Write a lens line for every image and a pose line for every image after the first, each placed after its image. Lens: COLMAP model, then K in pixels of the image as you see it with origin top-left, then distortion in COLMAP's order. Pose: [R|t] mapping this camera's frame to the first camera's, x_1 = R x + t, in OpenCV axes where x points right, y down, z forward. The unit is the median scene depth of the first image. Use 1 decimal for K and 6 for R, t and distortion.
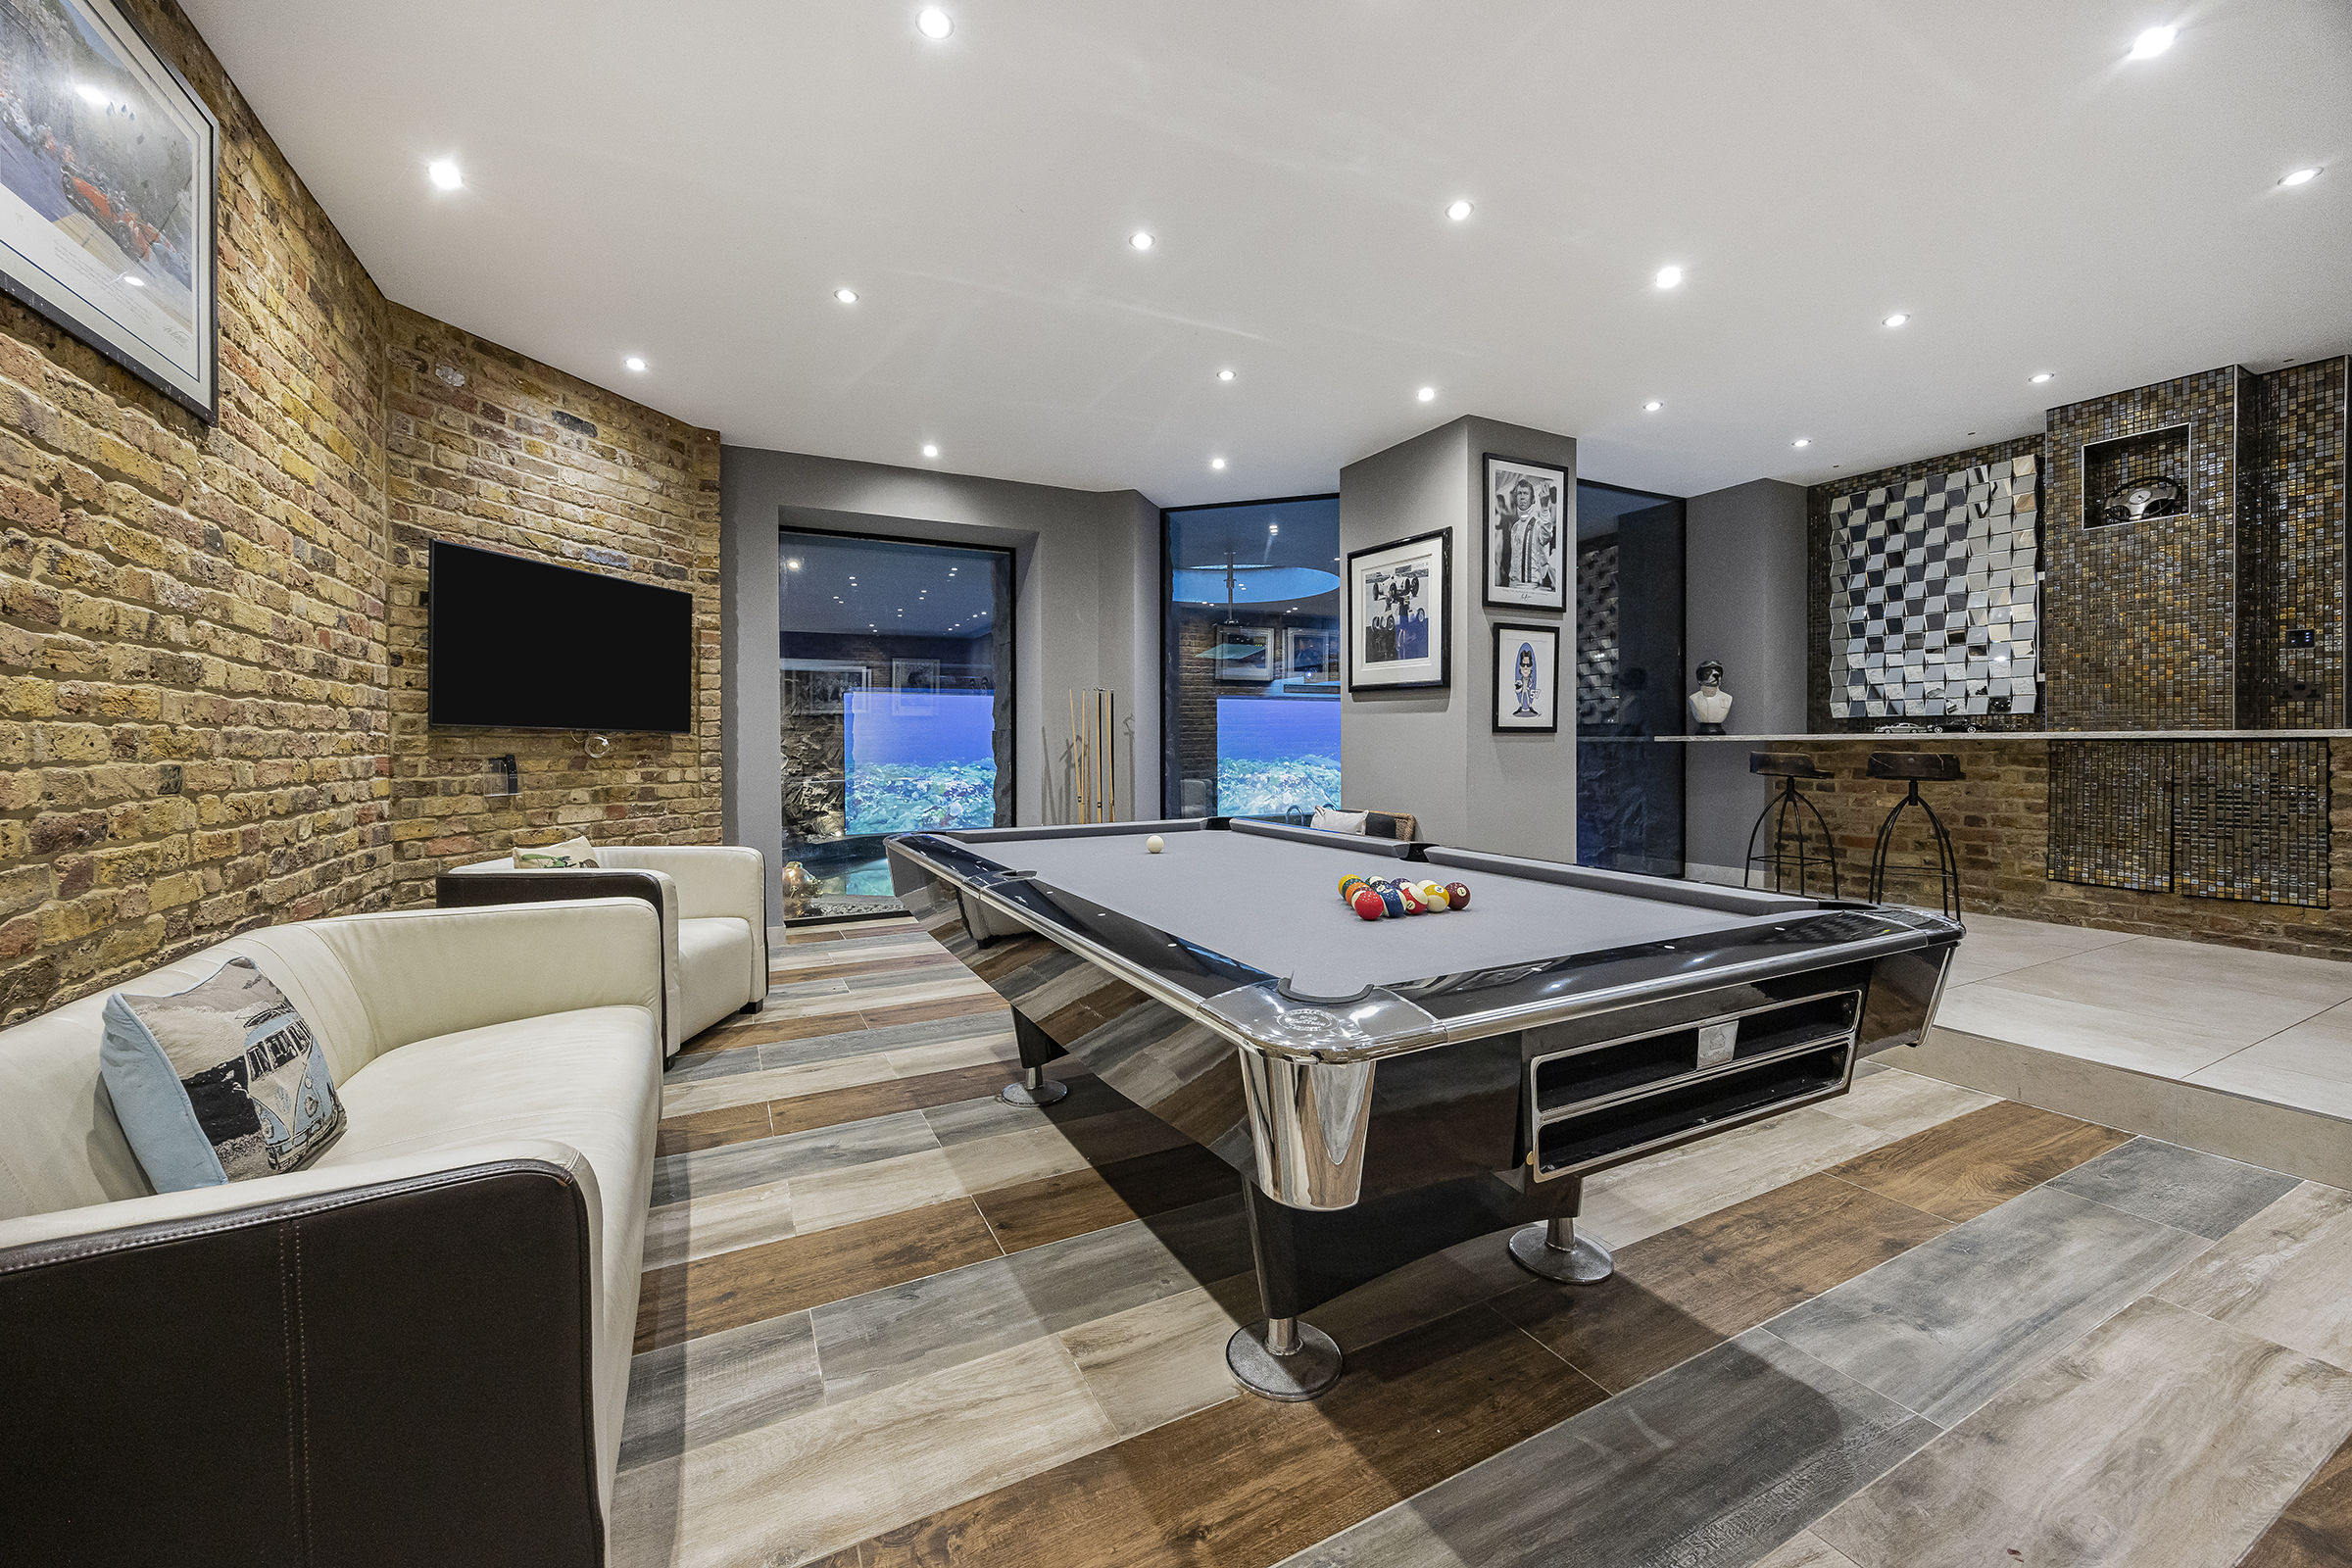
lens RADIAL K [[916.3, 0, 1185.6], [0, 916.3, 760.3], [0, 0, 1]] dist [-0.002092, 0.000038]
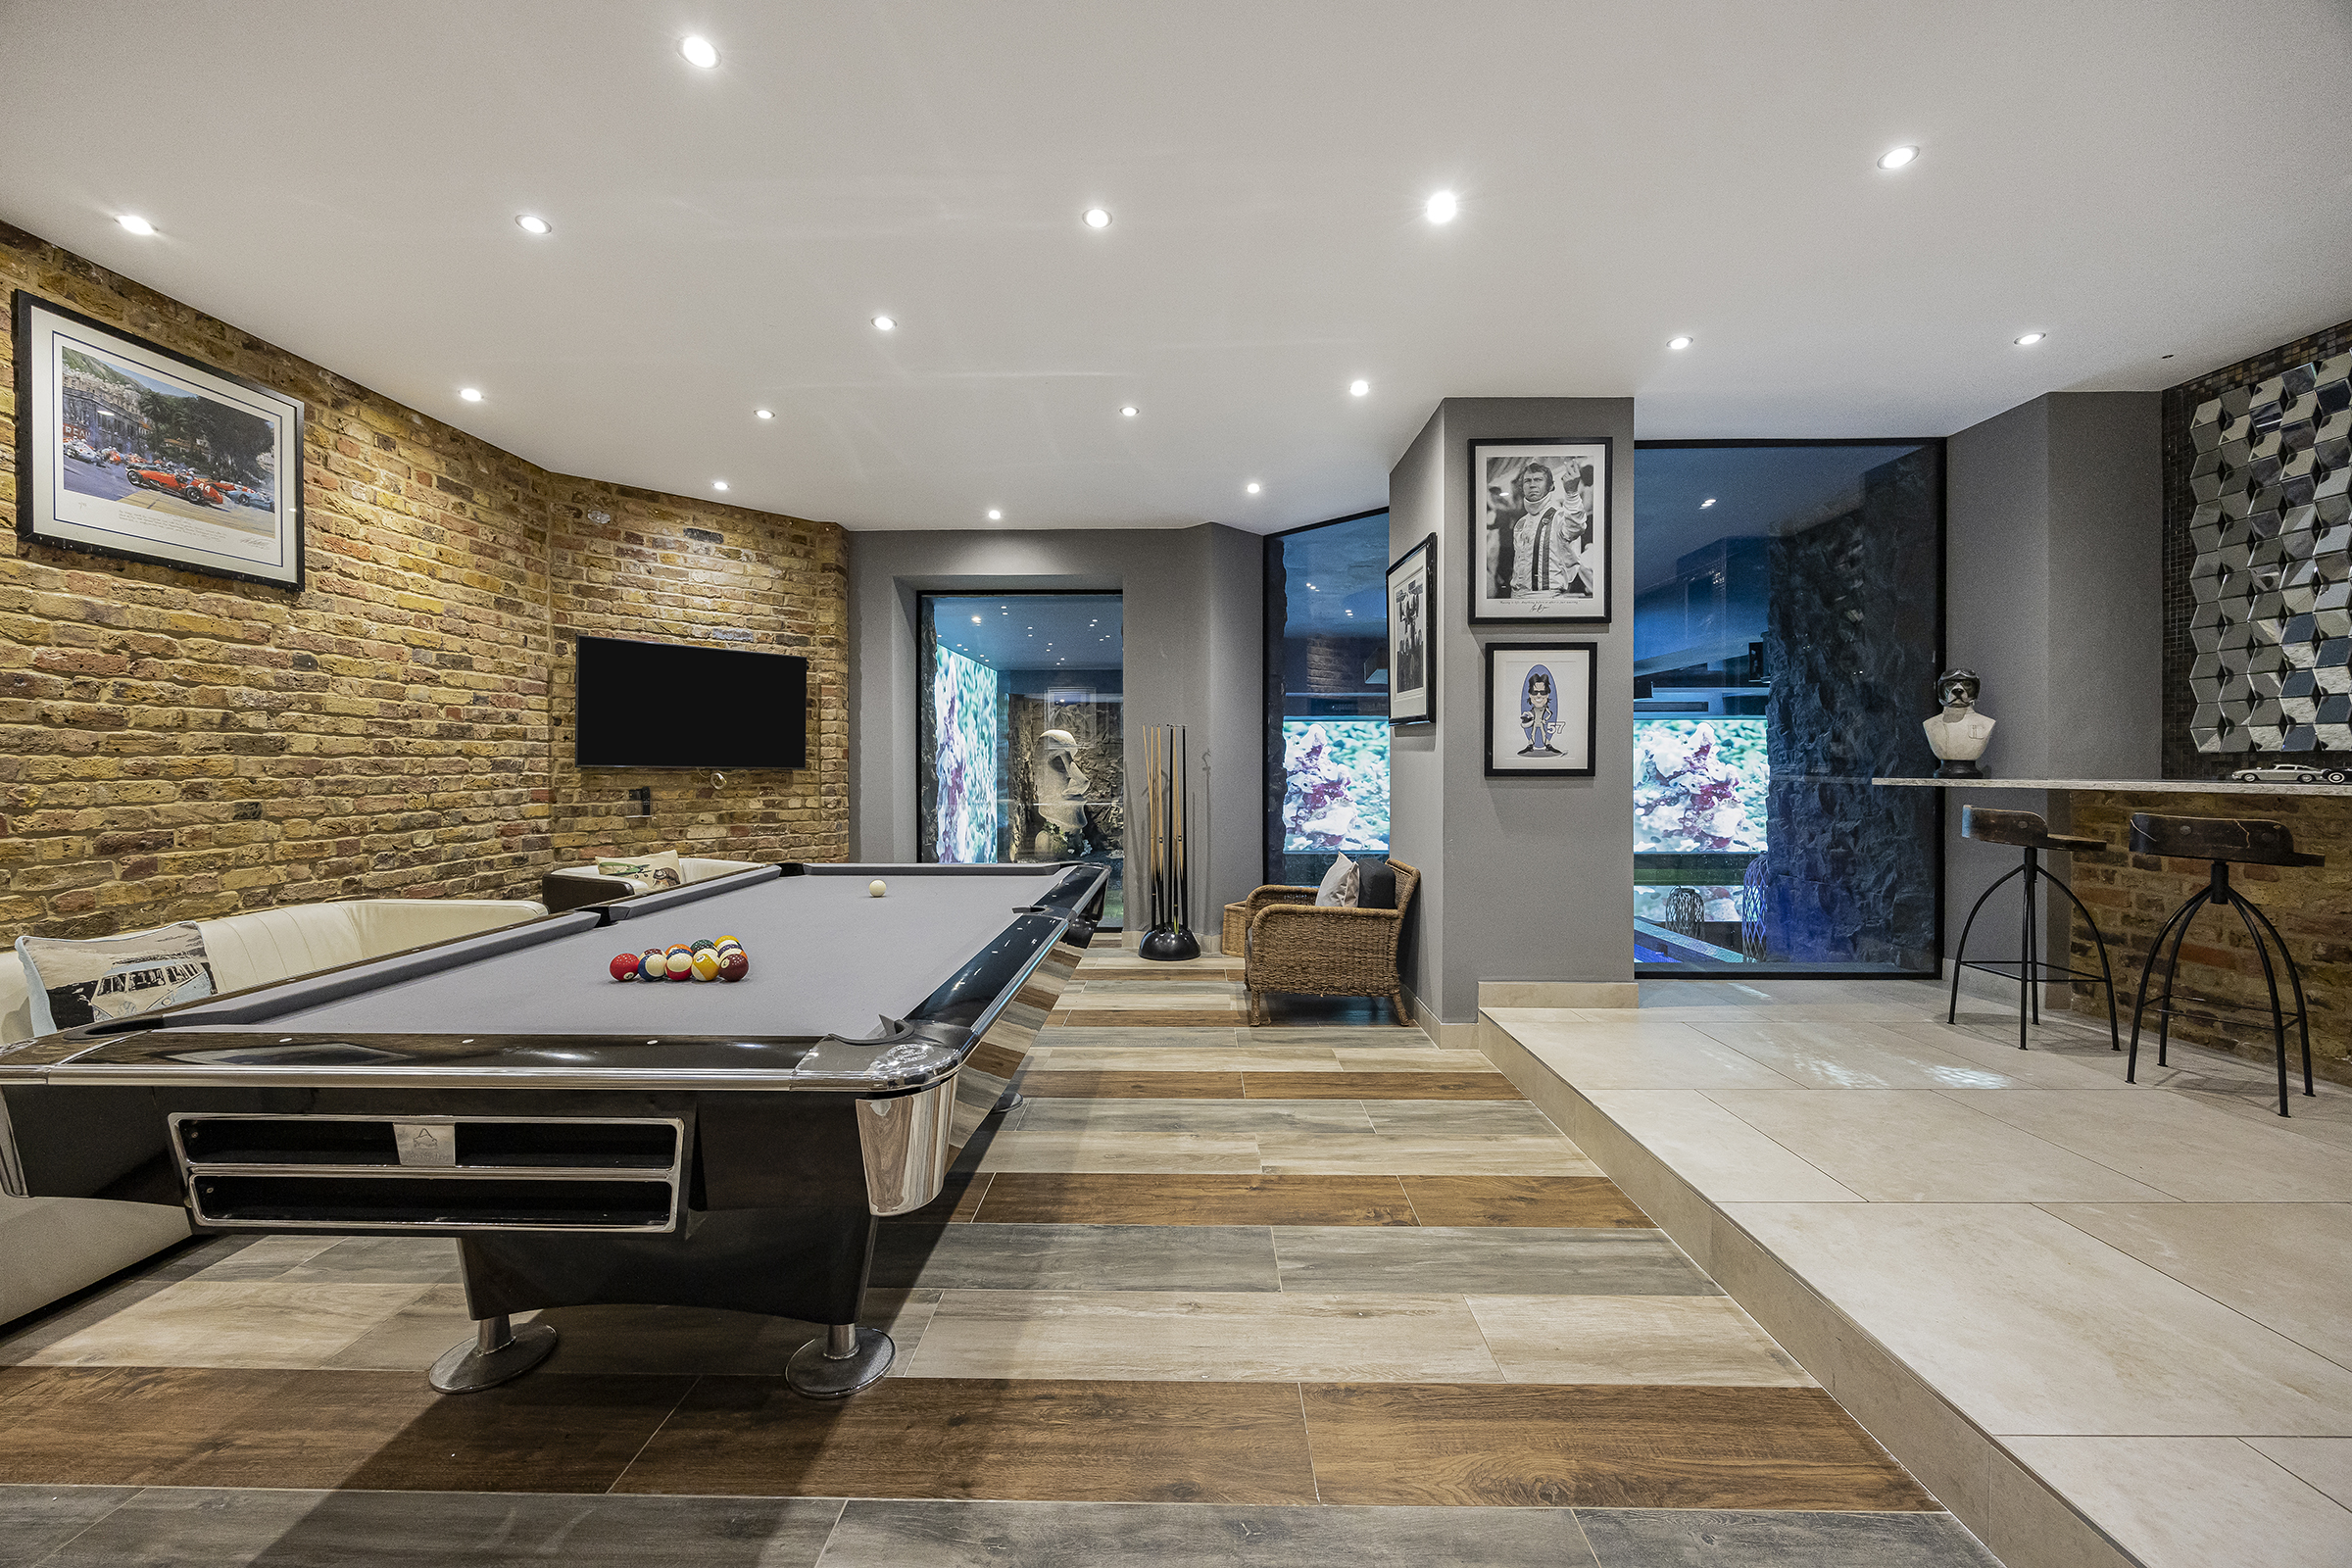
lens RADIAL K [[916.3, 0, 1175.1], [0, 916.3, 778.9], [0, 0, 1]] dist [-0.002092, 0.000038]
pose [[0.879723, 0.013472, -0.475295, 0.647958], [-0.013222, 0.999905, 0.003870, -0.036544], [0.475302, 0.002880, 0.879818, 0.189034]]
